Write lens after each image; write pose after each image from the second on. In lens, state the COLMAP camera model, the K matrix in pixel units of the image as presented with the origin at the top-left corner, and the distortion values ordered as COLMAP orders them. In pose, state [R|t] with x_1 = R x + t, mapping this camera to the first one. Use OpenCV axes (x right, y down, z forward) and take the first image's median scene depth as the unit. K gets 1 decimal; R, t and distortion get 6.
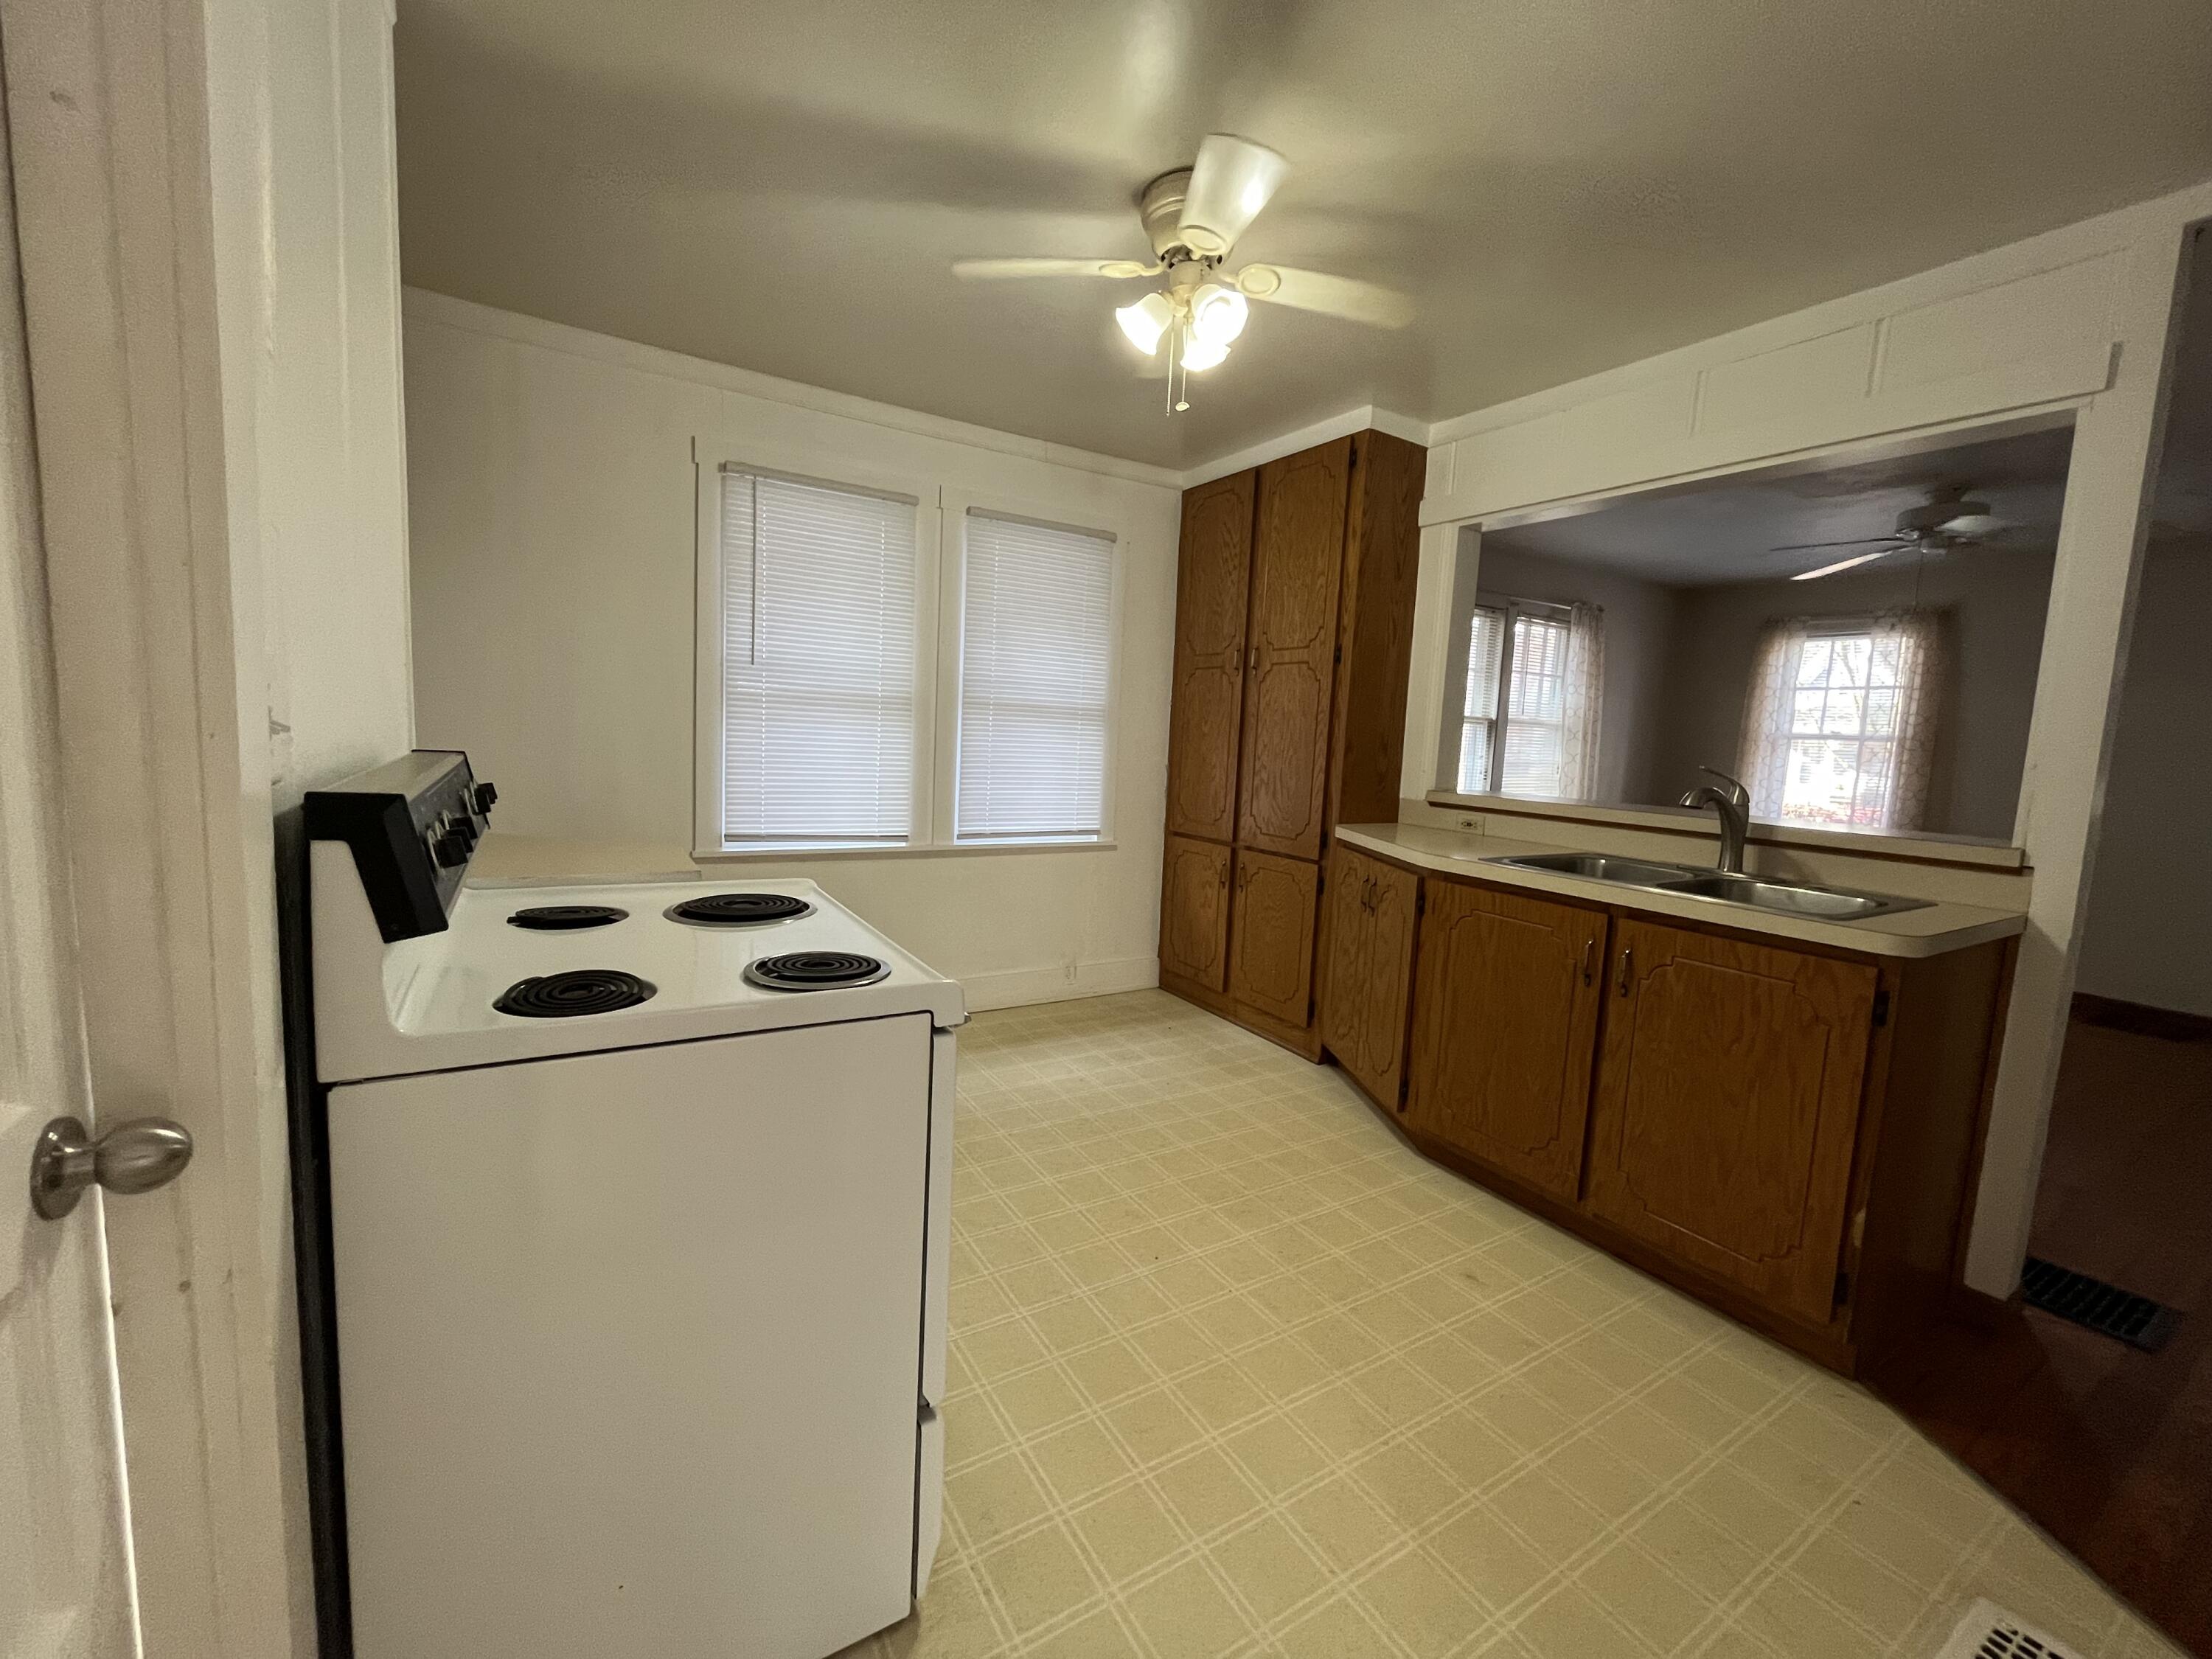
lens RADIAL K [[891.5, 0, 1106.7], [0, 891.5, 831.9], [0, 0, 1]] dist [-0.000494, 0.000002]
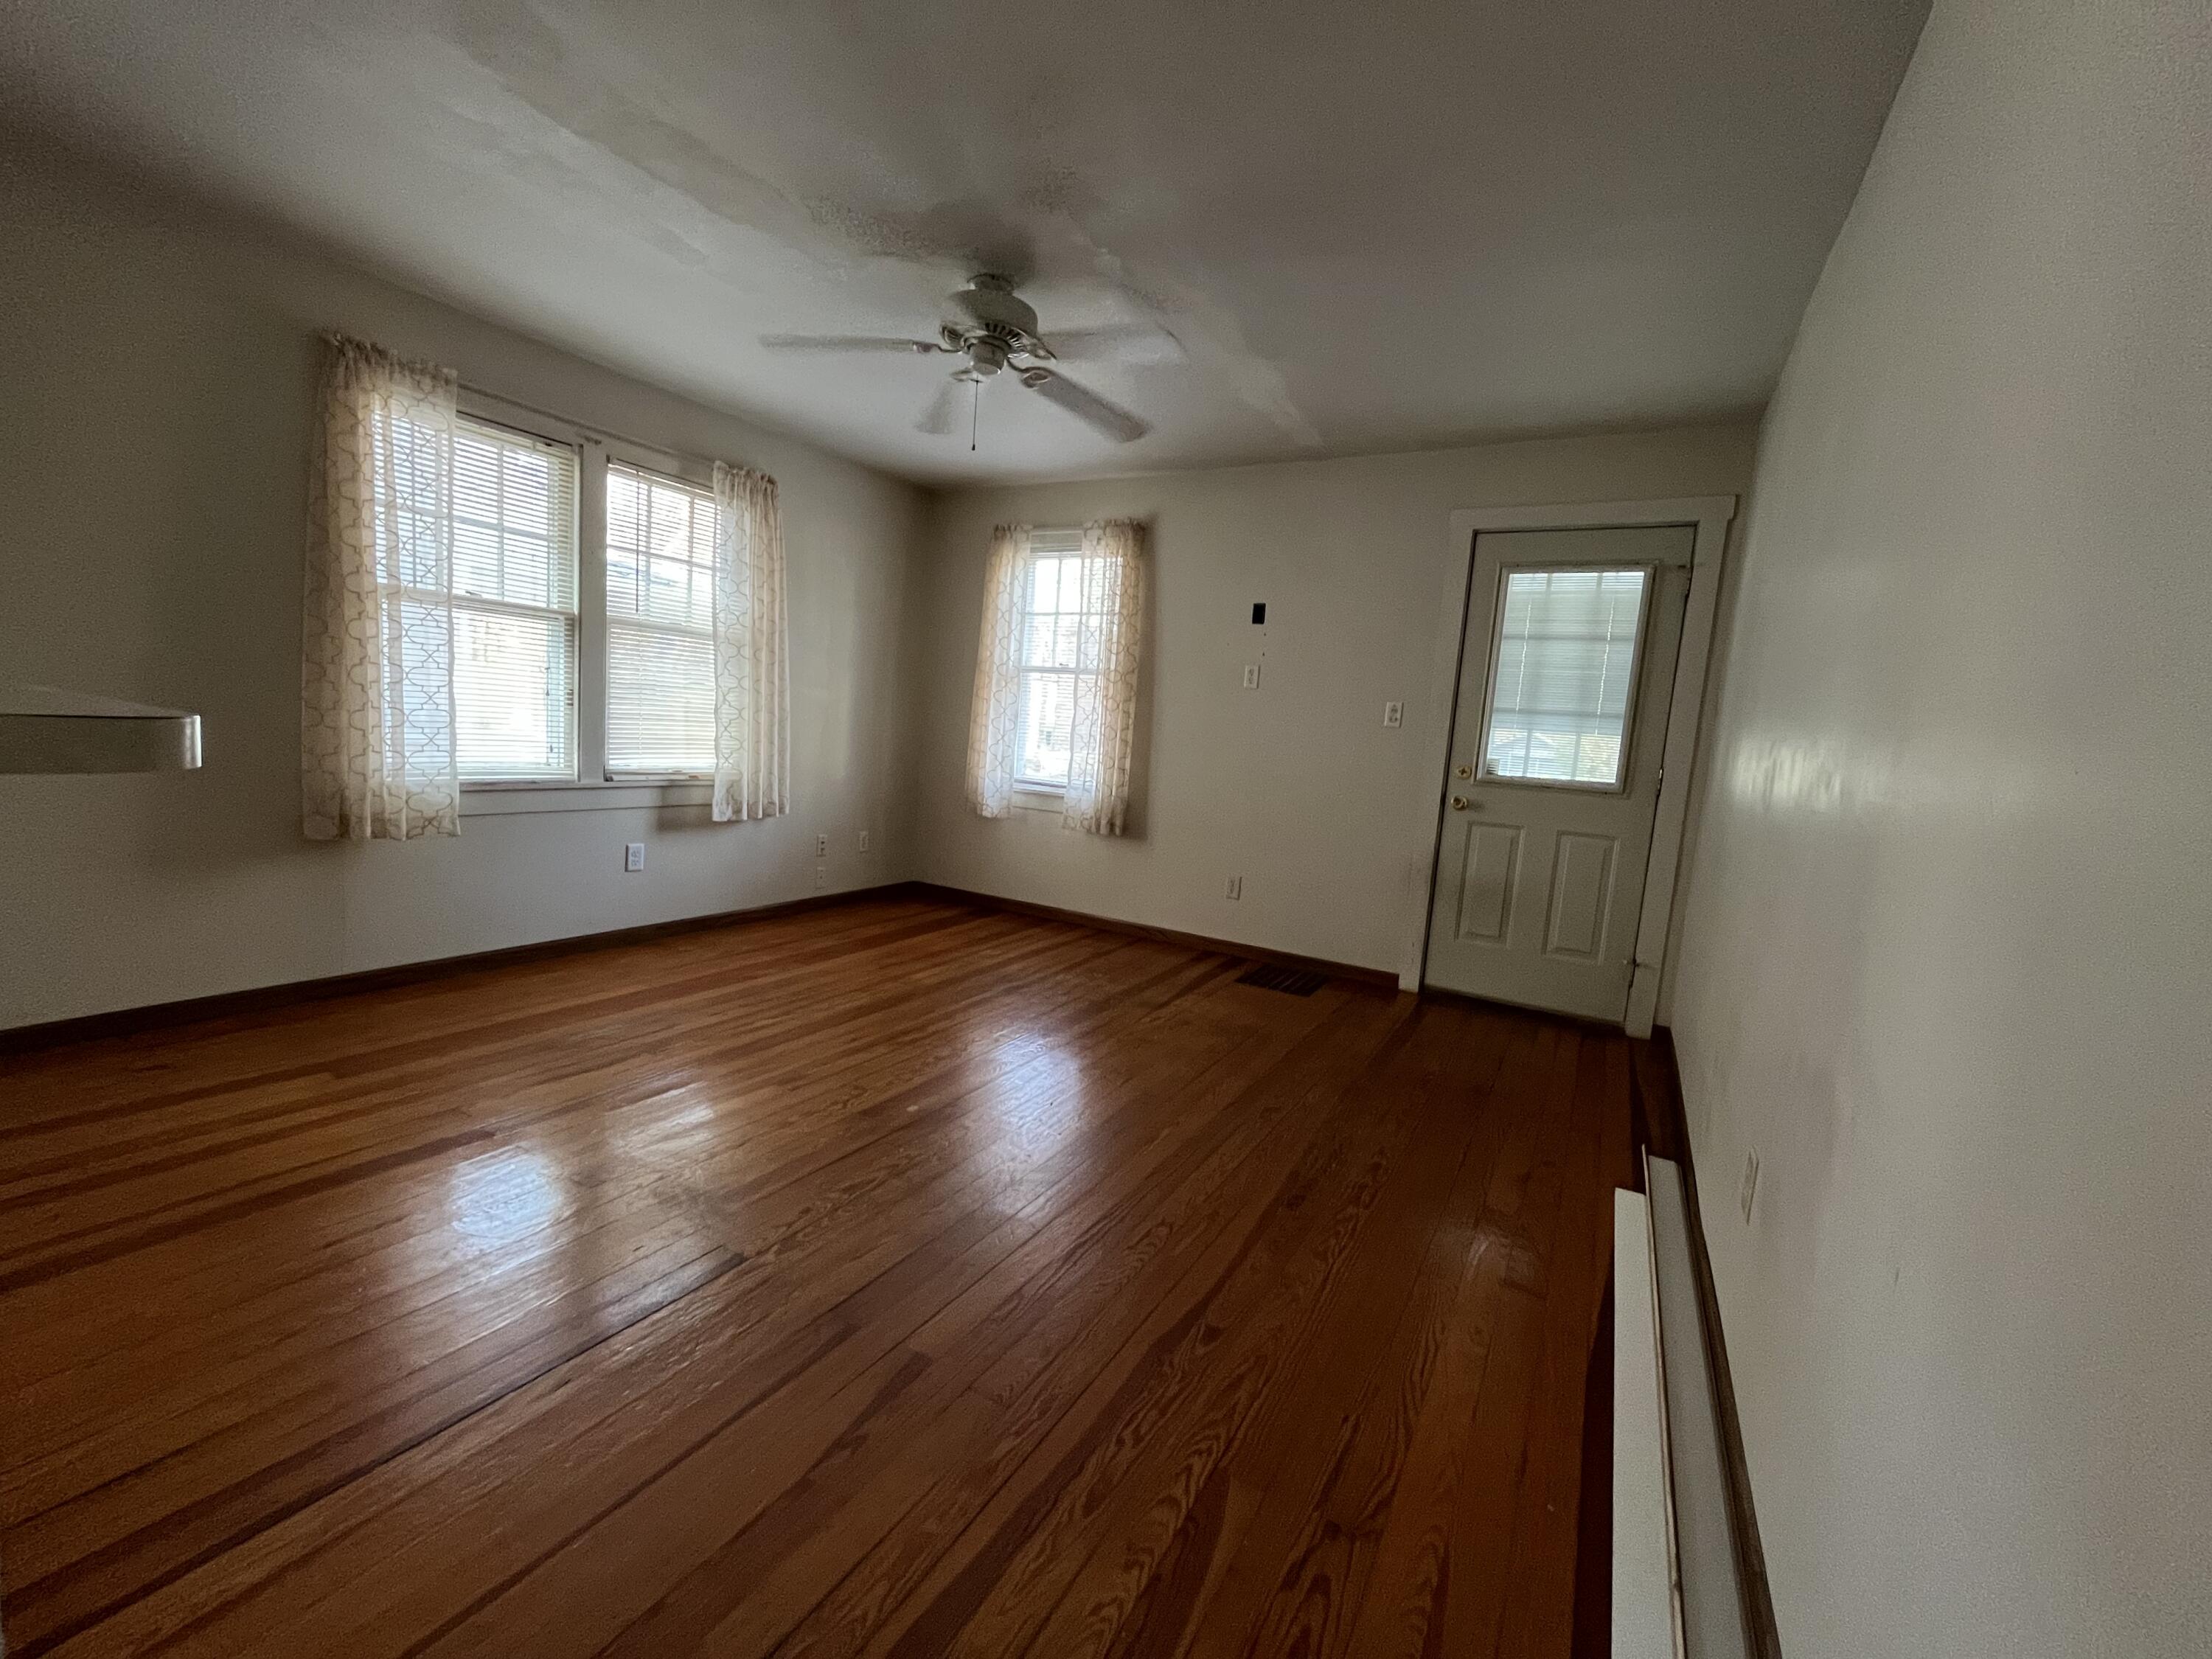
lens RADIAL K [[891.5, 0, 1104.2], [0, 891.5, 837.2], [0, 0, 1]] dist [-0.000494, 0.000002]
pose [[0.879374, -0.040655, 0.474393, 0.447832], [0.020350, 0.998647, 0.047861, 0.015319], [-0.475696, -0.032434, 0.879011, 0.217529]]
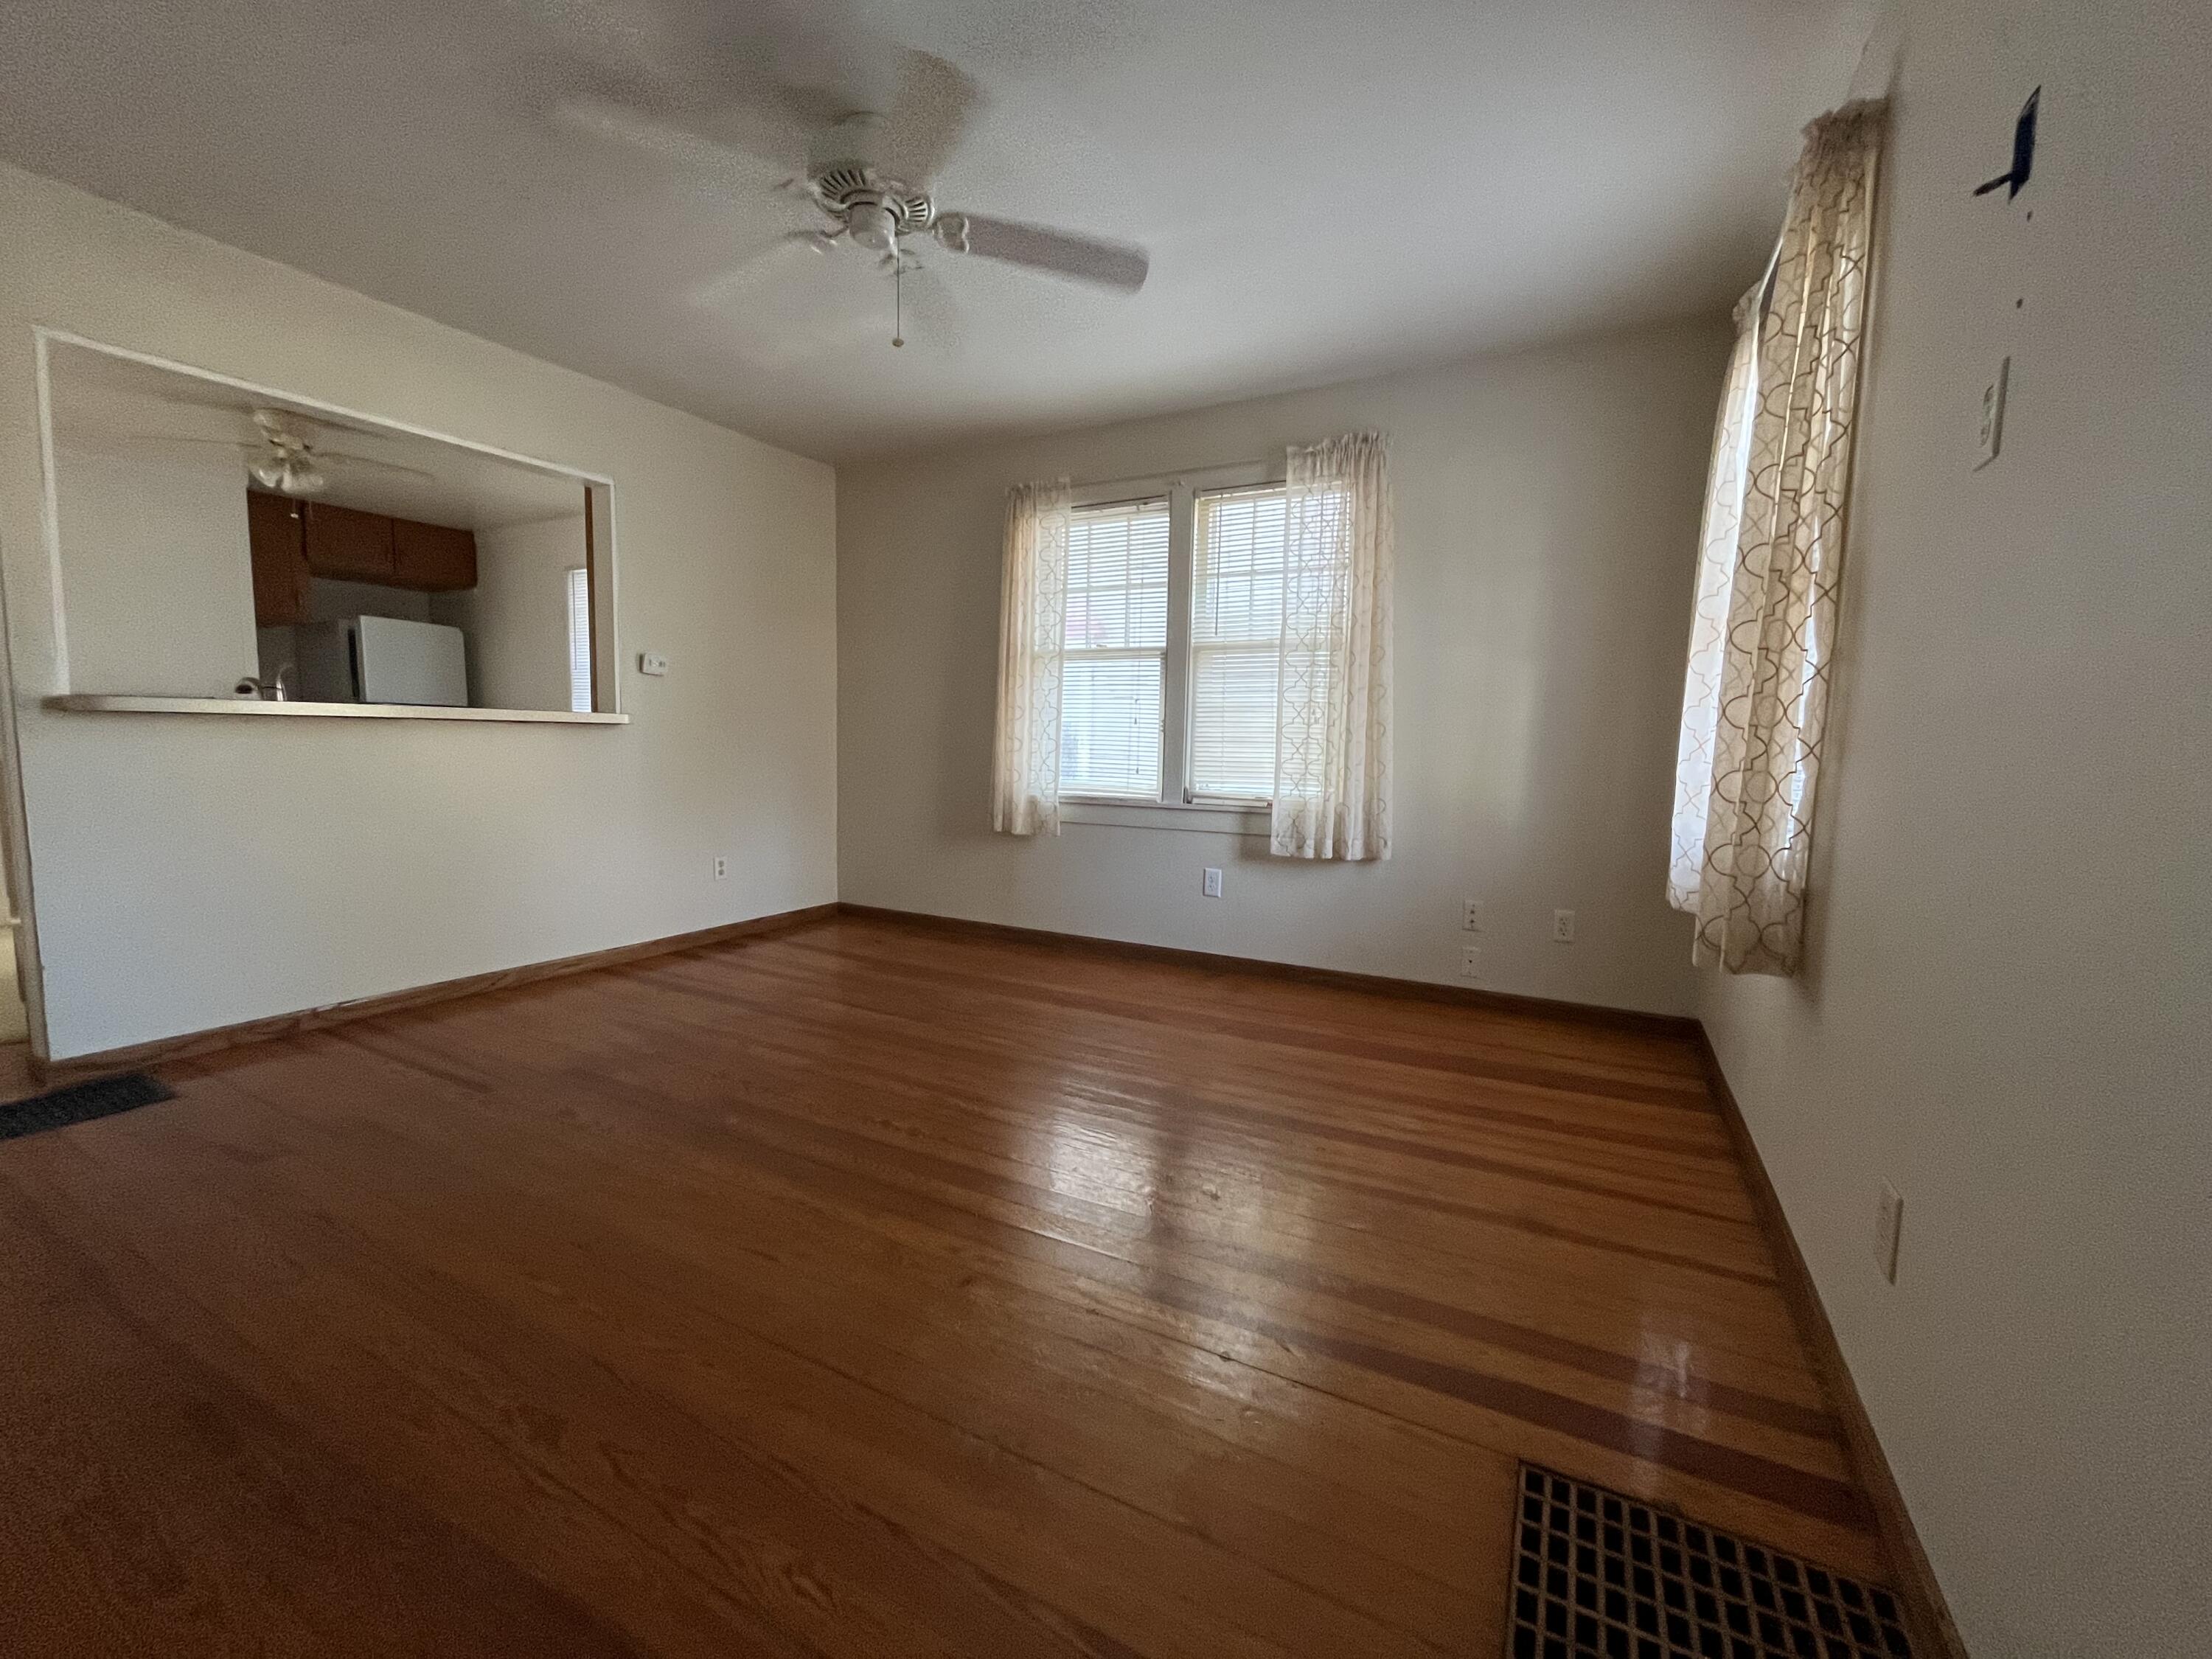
lens RADIAL K [[891.5, 0, 1103.2], [0, 891.5, 824.3], [0, 0, 1]] dist [-0.000494, 0.000002]
pose [[0.506289, 0.043297, -0.861276, 1.012954], [-0.085825, 0.996310, -0.000366, 0.019830], [0.858083, 0.074104, 0.508136, 0.587246]]
